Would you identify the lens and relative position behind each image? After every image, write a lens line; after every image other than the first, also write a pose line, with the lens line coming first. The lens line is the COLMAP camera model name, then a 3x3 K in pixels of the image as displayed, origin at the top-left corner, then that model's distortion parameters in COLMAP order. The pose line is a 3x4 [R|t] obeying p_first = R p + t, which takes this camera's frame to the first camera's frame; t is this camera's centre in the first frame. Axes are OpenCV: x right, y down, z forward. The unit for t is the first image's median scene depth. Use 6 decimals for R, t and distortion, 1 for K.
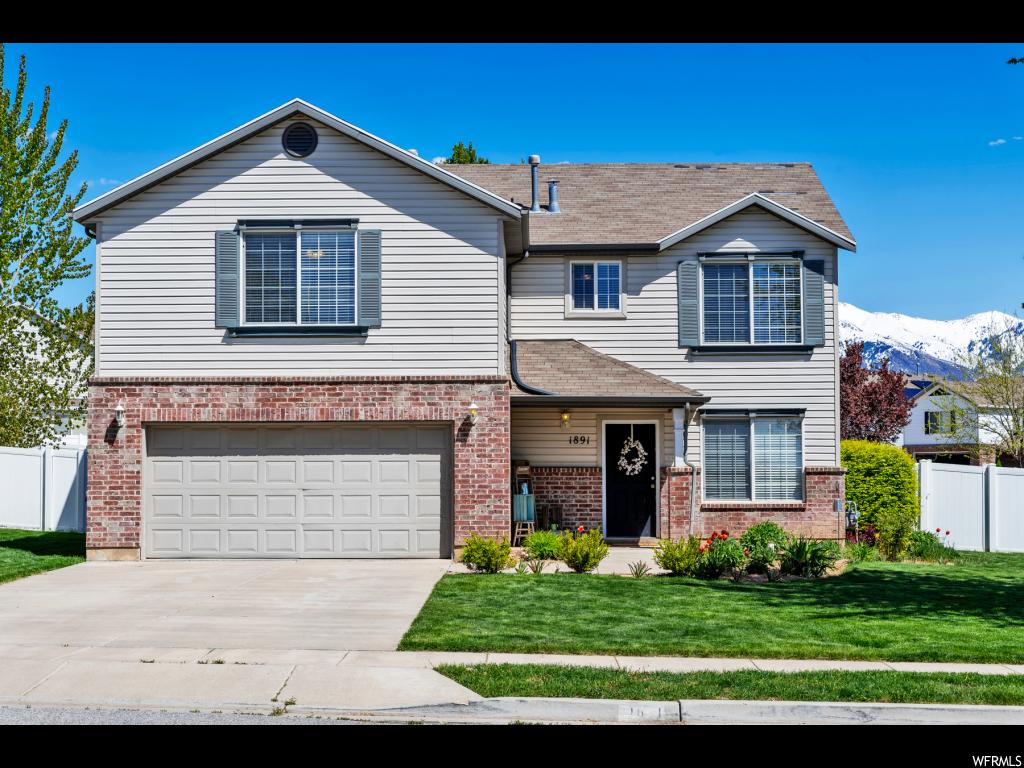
lens RADIAL K [[1724.1, 0, 512.5], [0, 1724.1, 380.8], [0, 0, 1]] dist [0.000745, 0.000000]
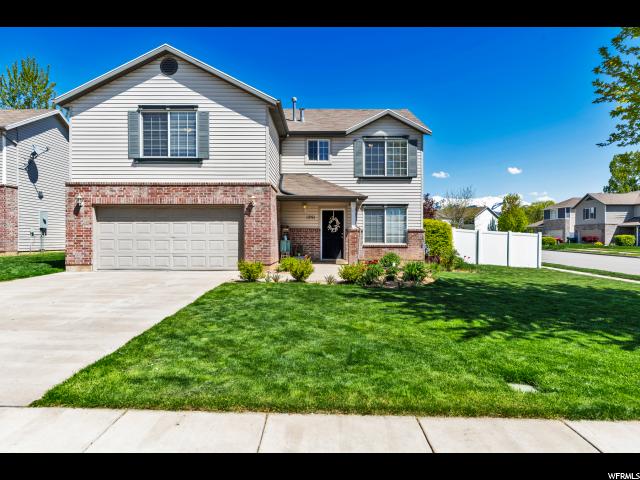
lens RADIAL K [[445.8, 0, 316.4], [0, 445.8, 242.1], [0, 0, 1]] dist [0.013293, 0.001232]
pose [[0.999973, 0.004459, 0.005889, 0.049339], [-0.004841, 0.997767, 0.066610, 0.031946], [-0.005579, -0.066636, 0.997762, 0.457441]]
